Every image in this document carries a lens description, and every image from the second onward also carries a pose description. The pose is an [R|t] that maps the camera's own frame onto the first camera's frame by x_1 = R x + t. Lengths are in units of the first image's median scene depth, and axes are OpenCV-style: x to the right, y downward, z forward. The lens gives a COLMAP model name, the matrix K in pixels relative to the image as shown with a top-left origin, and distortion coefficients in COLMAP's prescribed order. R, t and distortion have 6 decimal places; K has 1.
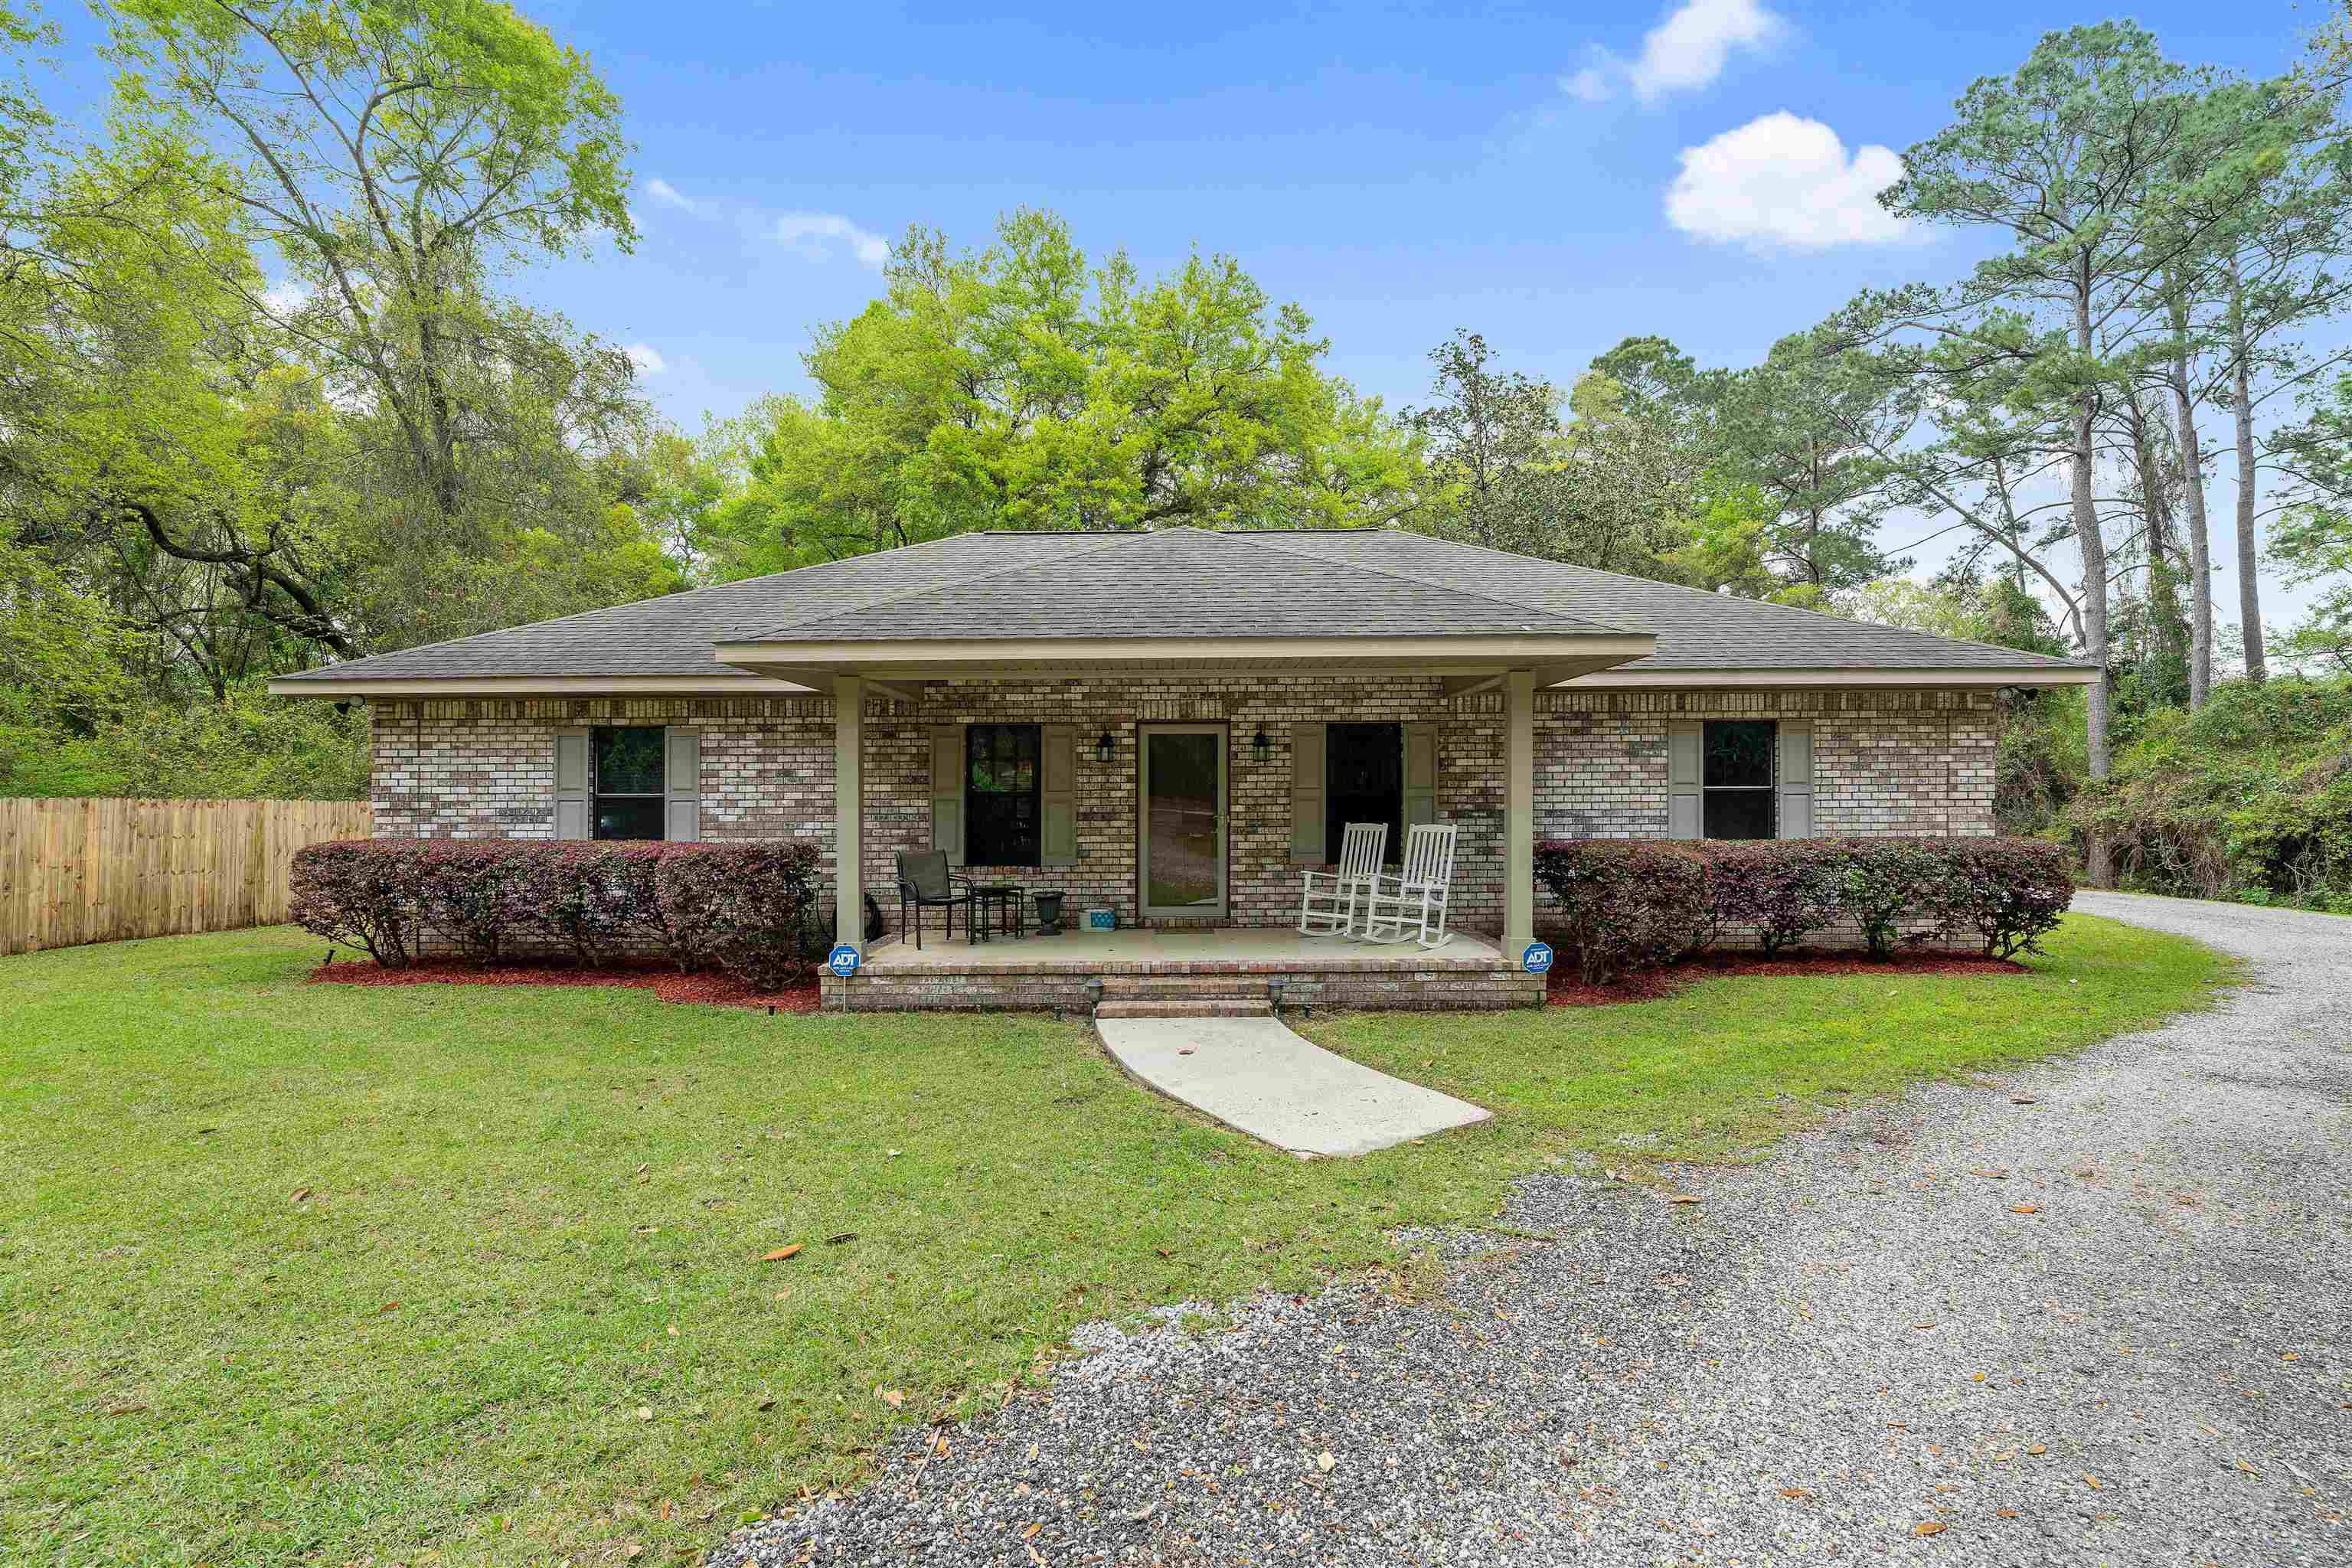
lens RADIAL K [[1041.1, 0, 1176.0], [0, 1041.1, 784.0], [0, 0, 1]] dist [-0.000937, 0.000311]
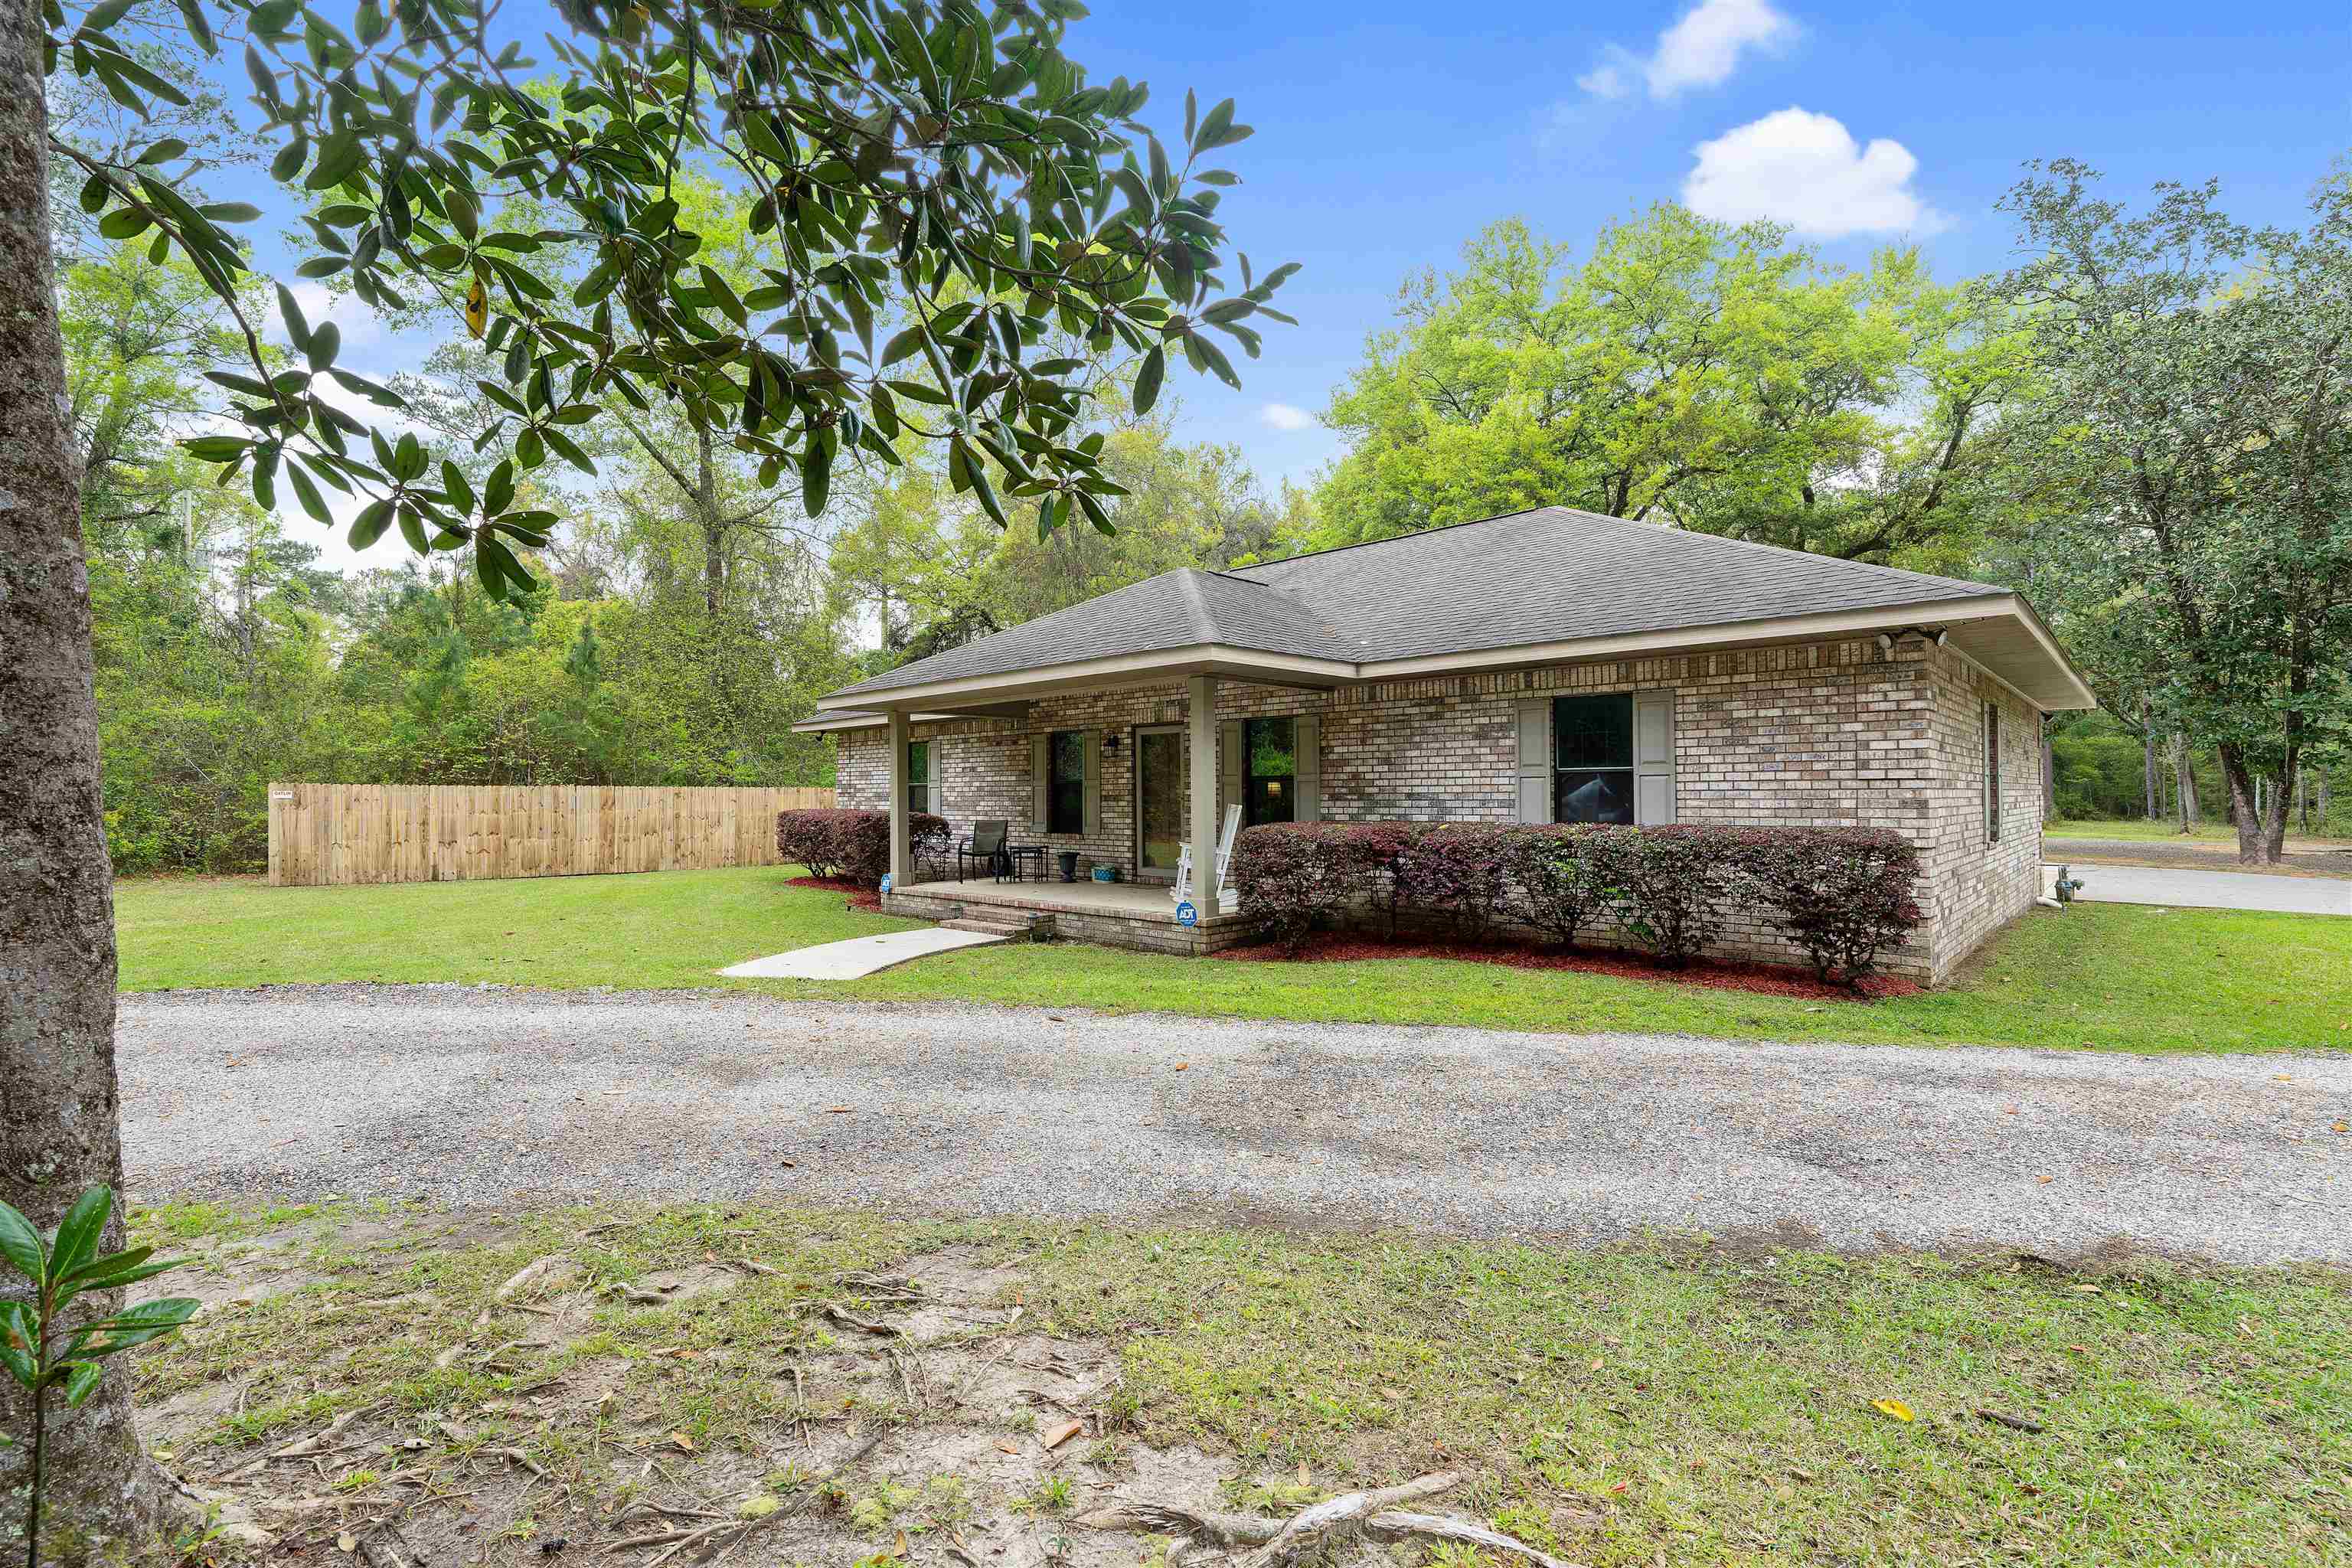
lens RADIAL K [[1006.0, 0, 1176.0], [0, 1006.0, 784.0], [0, 0, 1]] dist [0.000007, -0.000003]
pose [[0.742340, -0.006208, -0.669994, 0.856796], [0.014693, 0.999867, 0.007014, 0.005251], [0.669862, -0.015051, 0.742333, 0.095441]]
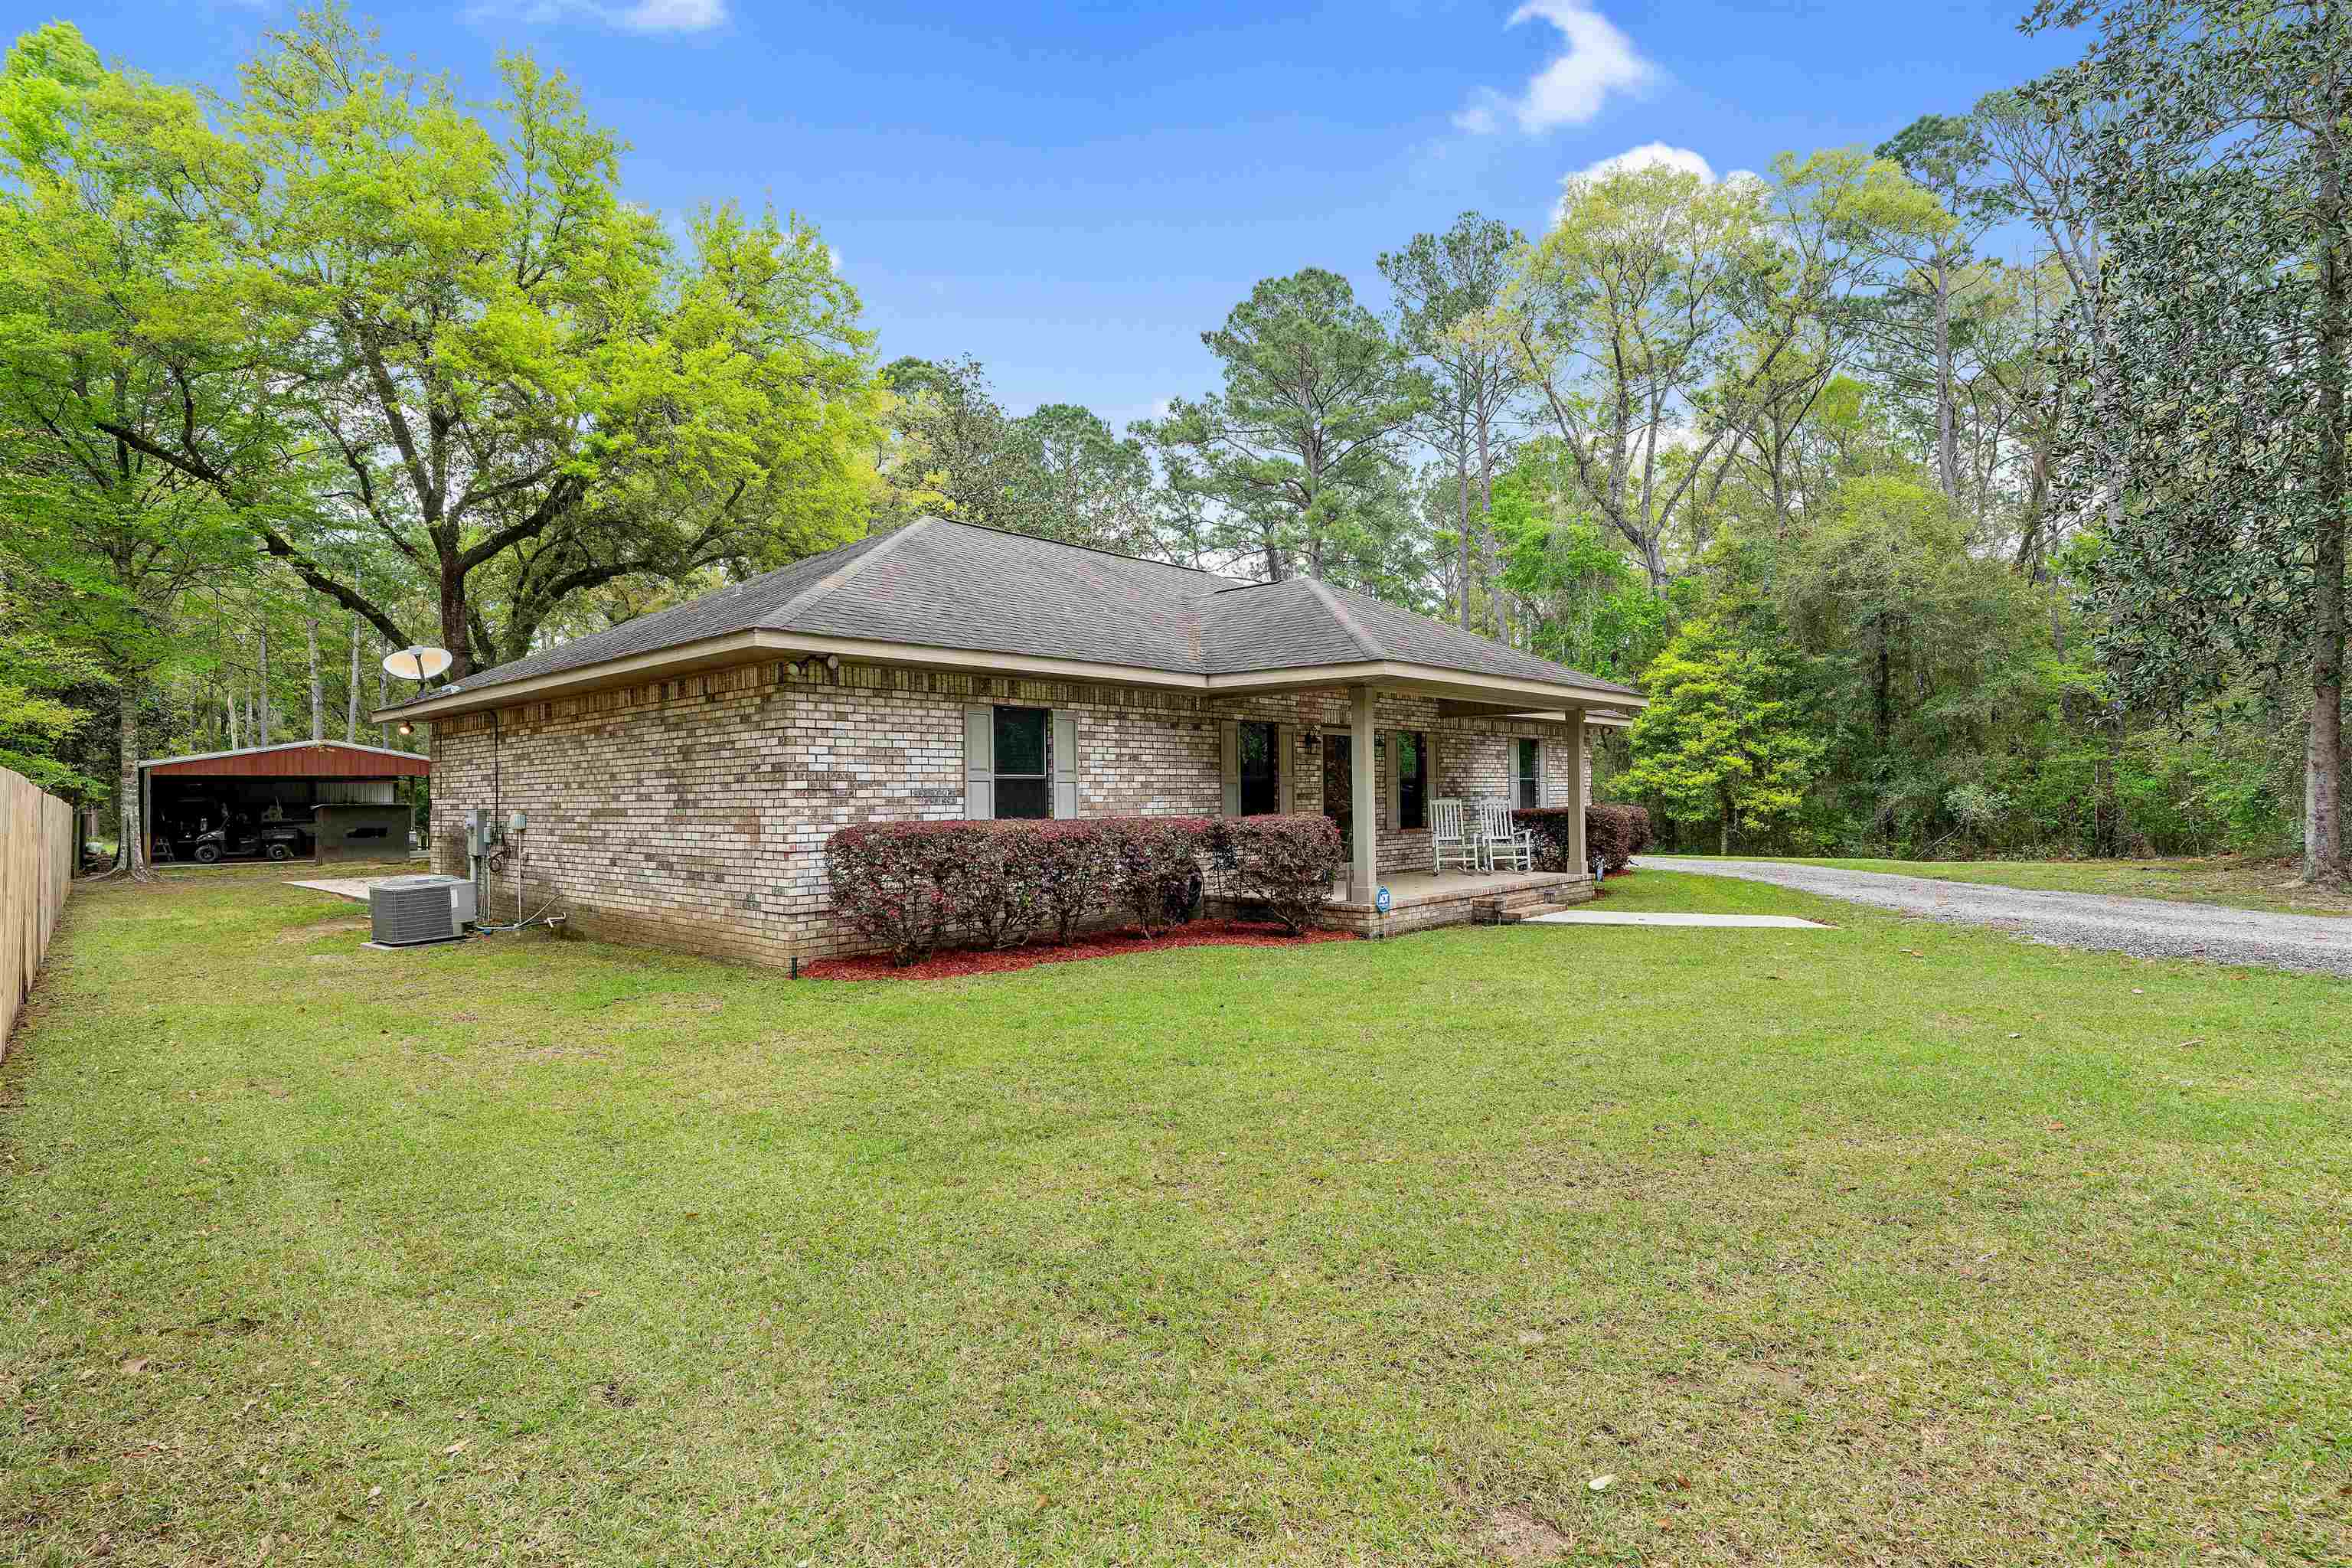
lens RADIAL K [[1162.4, 0, 1176.0], [0, 1162.4, 784.0], [0, 0, 1]] dist [0.001315, 0.000401]
pose [[0.664999, 0.005279, 0.746826, -1.279326], [-0.016157, 0.999843, 0.007320, 0.007914], [-0.746669, -0.016934, 0.664980, 0.149341]]
